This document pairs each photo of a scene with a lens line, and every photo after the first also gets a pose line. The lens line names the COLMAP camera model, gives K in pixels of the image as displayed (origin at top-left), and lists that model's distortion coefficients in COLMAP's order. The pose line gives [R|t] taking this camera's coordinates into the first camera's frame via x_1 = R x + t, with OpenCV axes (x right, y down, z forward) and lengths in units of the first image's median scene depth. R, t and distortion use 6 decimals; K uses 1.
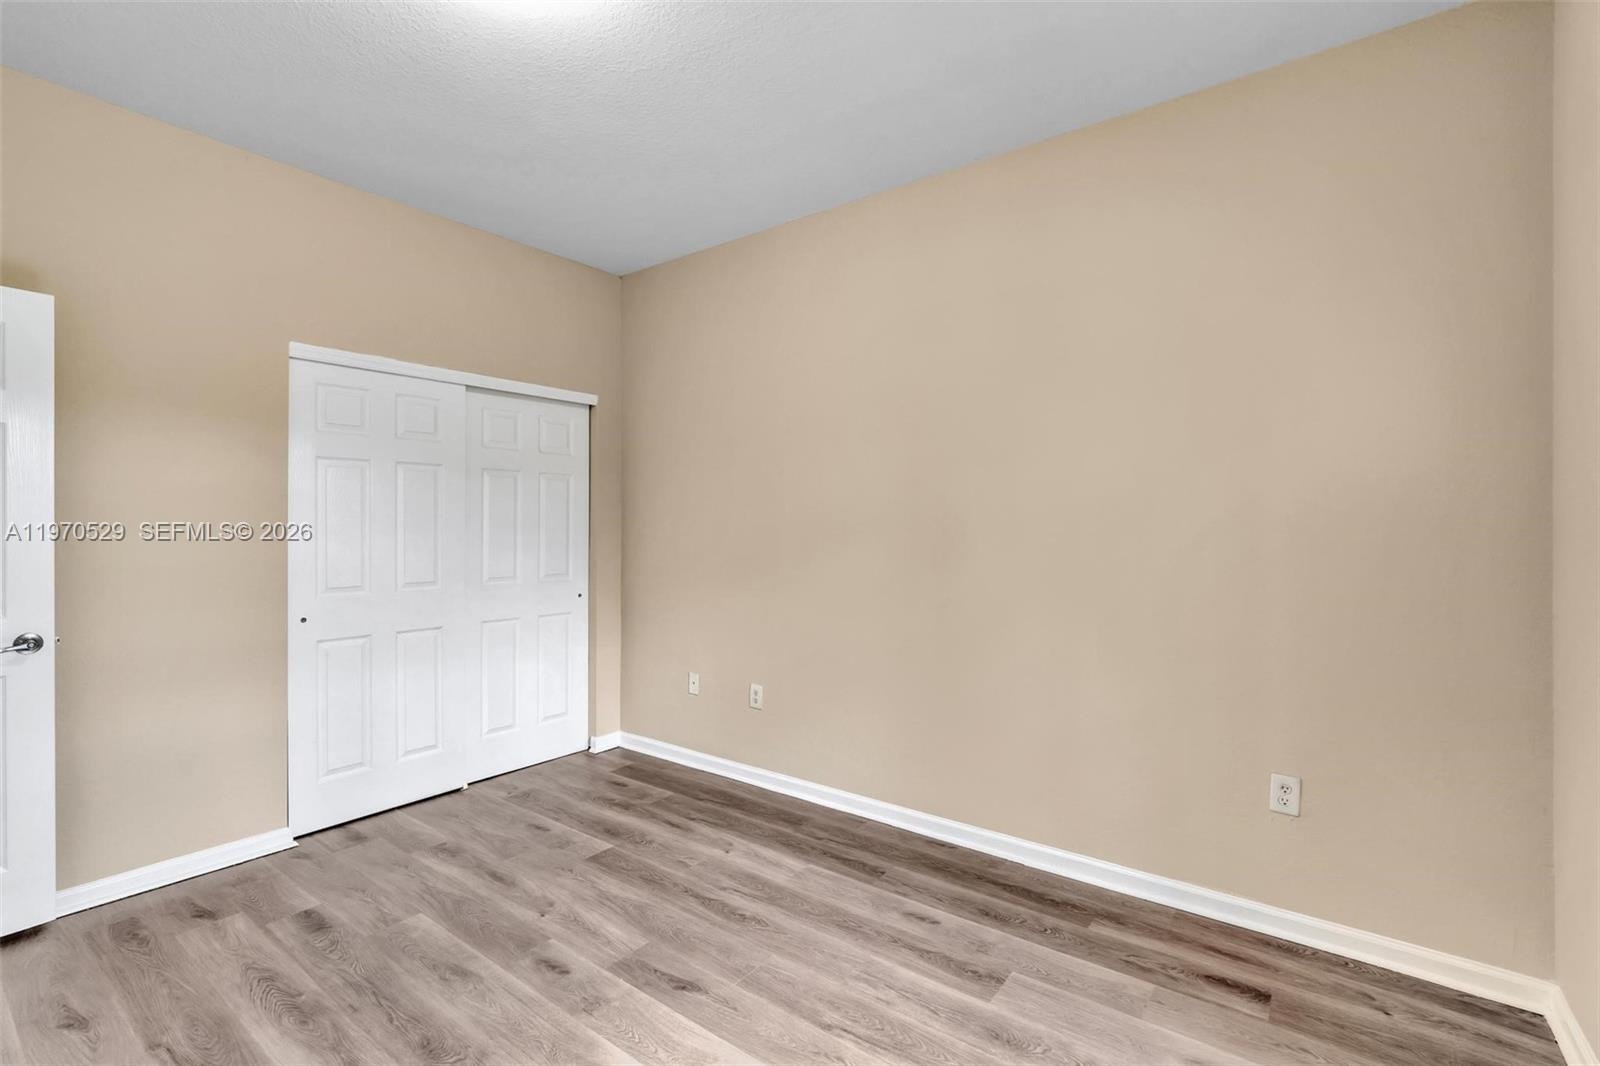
lens RADIAL K [[716.5, 0, 798.2], [0, 716.5, 532.8], [0, 0, 1]] dist [-0.003157, -0.000173]
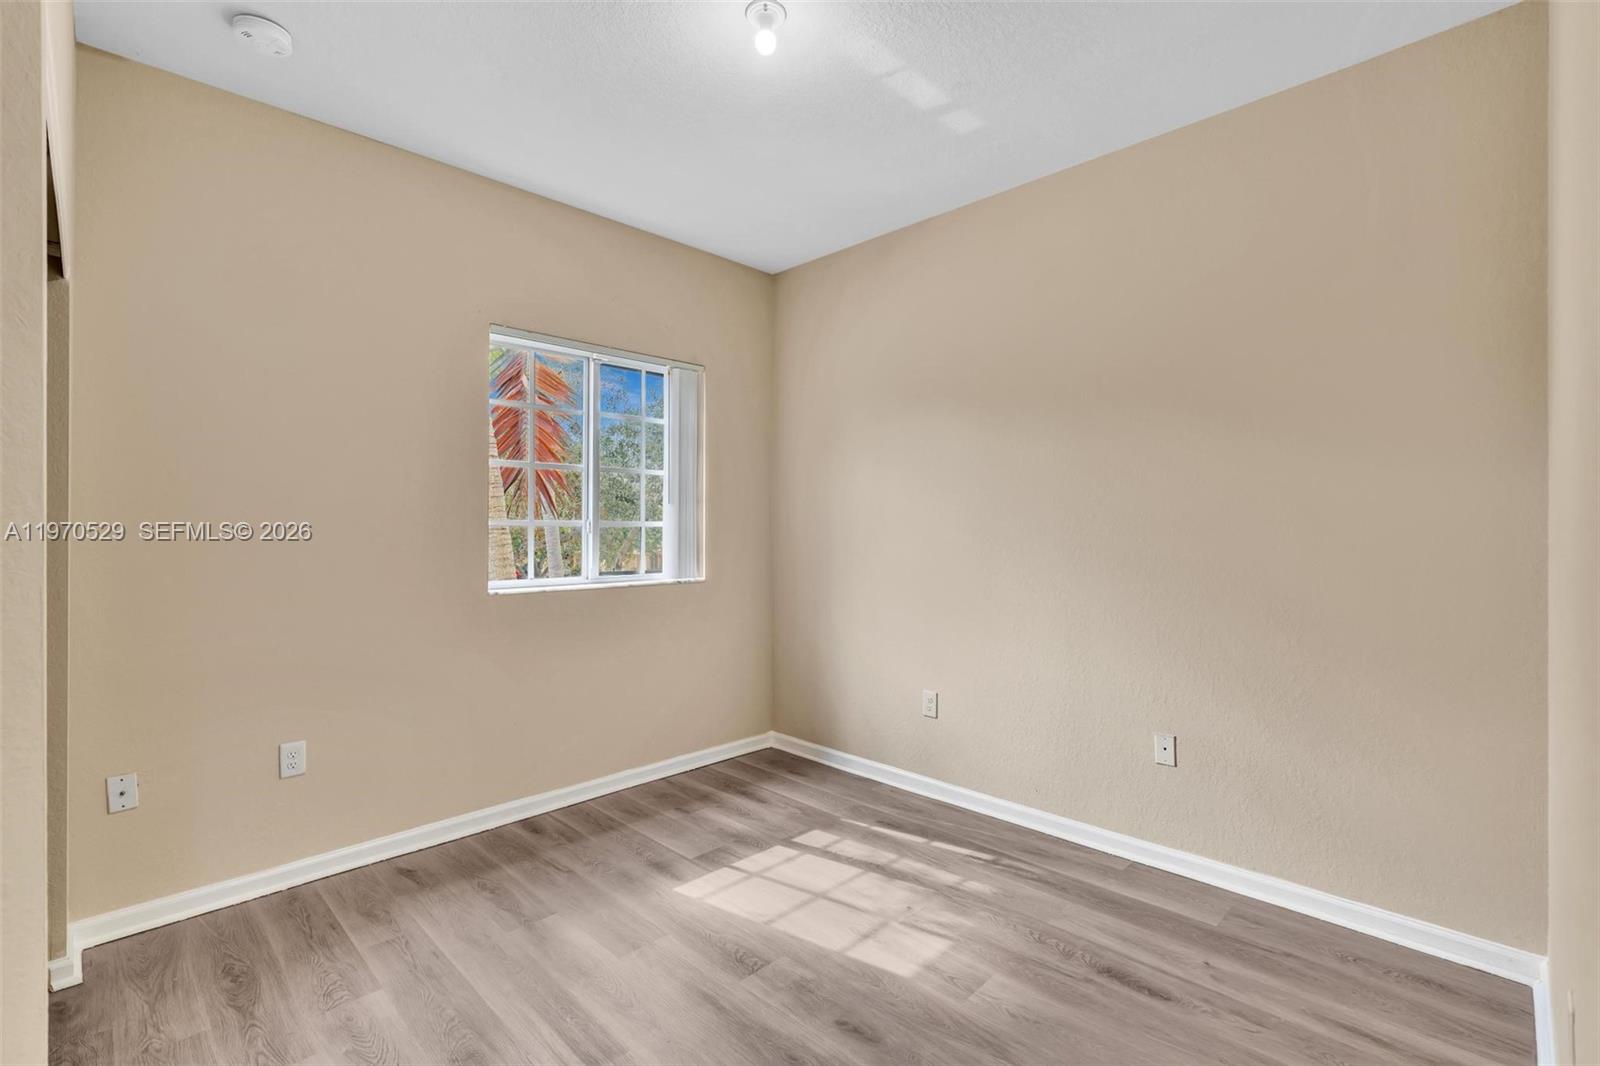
lens RADIAL K [[716.5, 0, 798.2], [0, 716.5, 532.8], [0, 0, 1]] dist [-0.003157, -0.000173]
pose [[0.136752, -0.018663, 0.990430, -0.697094], [-0.002432, 0.999813, 0.019176, -0.011315], [-0.990602, -0.005031, 0.136681, 0.429244]]
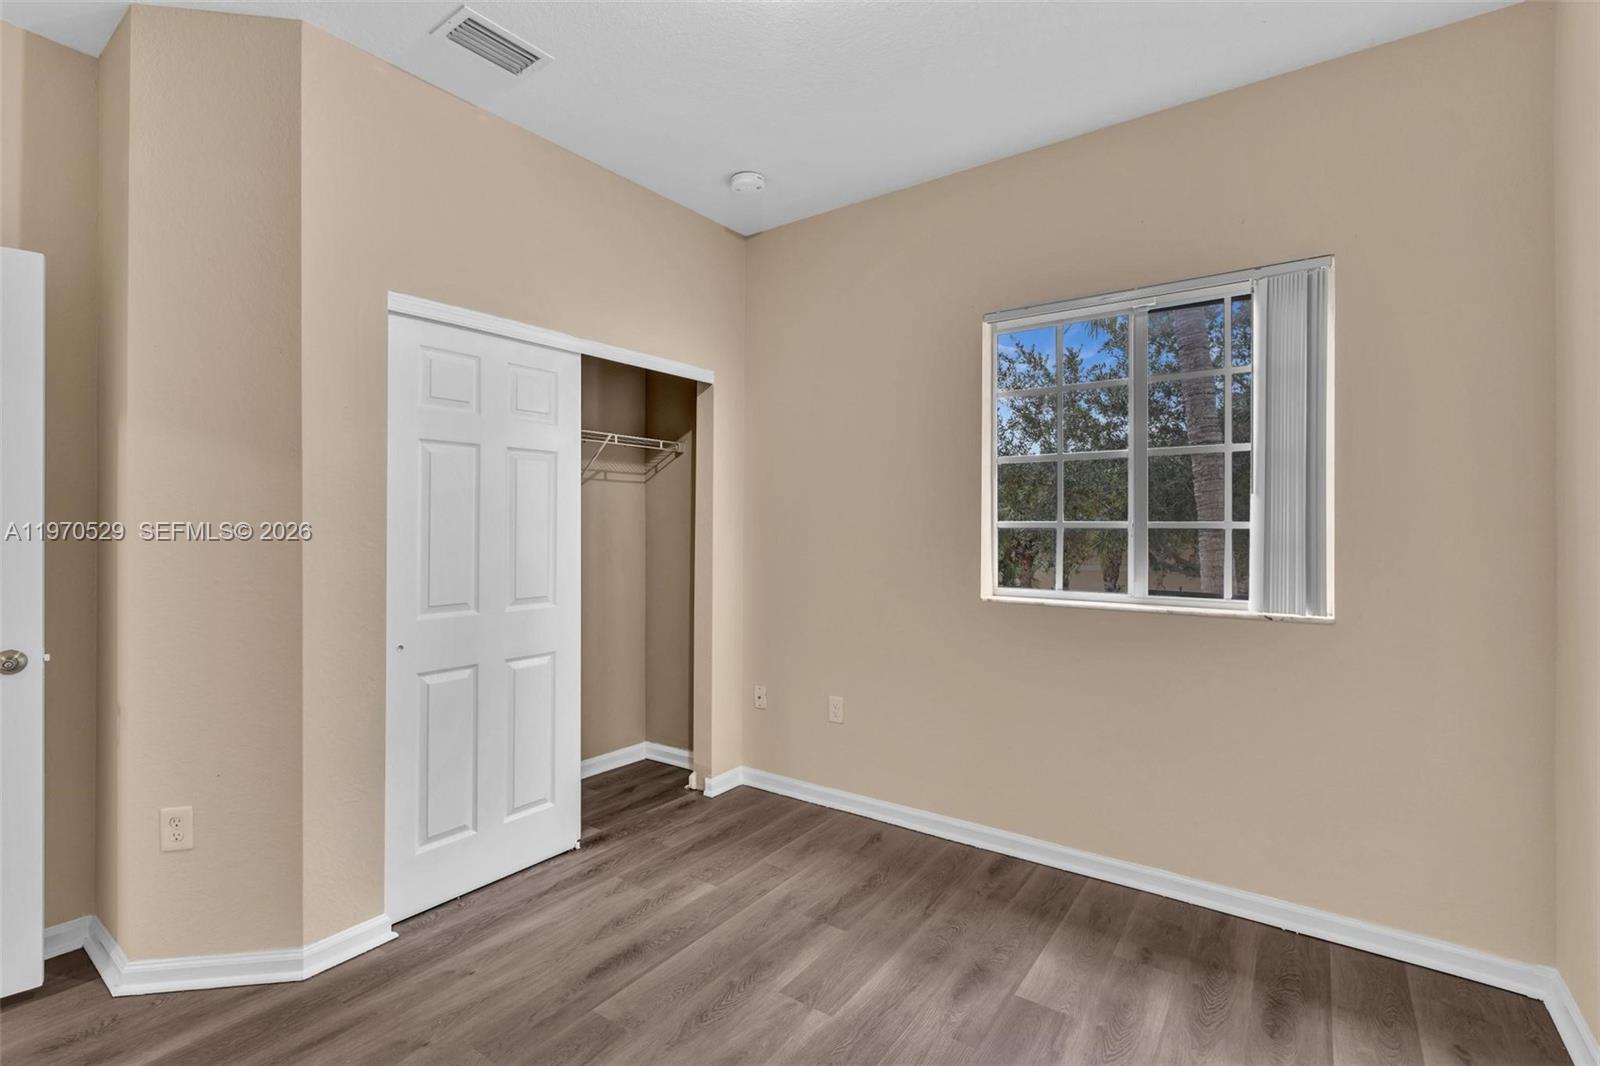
lens RADIAL K [[720.2, 0, 808.3], [0, 720.2, 528.6], [0, 0, 1]] dist [-0.000363, -0.000116]
pose [[0.999409, -0.007364, 0.033587, -0.195663], [0.007347, 0.999973, 0.000630, -0.004298], [-0.033591, -0.000383, 0.999436, 0.140868]]
